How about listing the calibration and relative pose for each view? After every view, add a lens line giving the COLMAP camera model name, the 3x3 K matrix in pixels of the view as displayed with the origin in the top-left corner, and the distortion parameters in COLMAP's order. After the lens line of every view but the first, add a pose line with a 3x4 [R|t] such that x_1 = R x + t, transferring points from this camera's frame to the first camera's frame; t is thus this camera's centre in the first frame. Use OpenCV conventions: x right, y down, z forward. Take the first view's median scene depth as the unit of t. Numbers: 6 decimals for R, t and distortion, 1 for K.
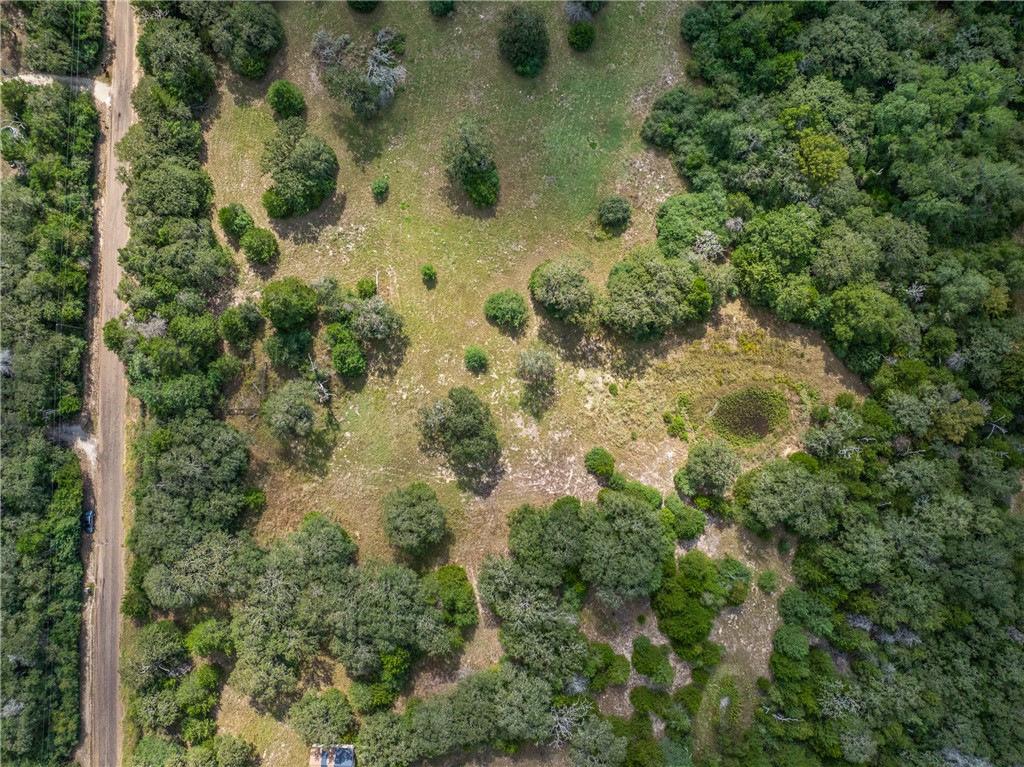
lens RADIAL K [[714.8, 0, 516.1], [0, 714.8, 379.9], [0, 0, 1]] dist [-0.041196, 0.000858]
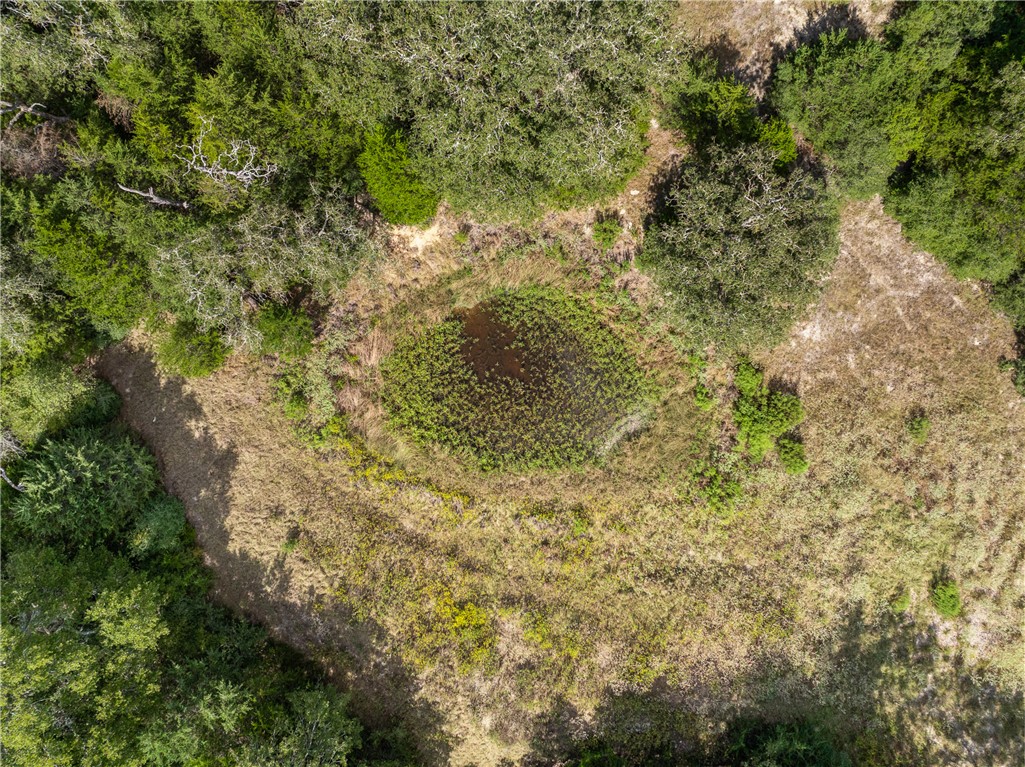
lens RADIAL K [[715.5, 0, 517.7], [0, 715.5, 380.9], [0, 0, 1]] dist [-0.041196, 0.000858]
pose [[-0.965212, -0.261374, 0.007093, 0.328855], [0.261465, -0.964666, 0.032498, 0.042341], [-0.001652, 0.033222, 0.999447, 0.704743]]
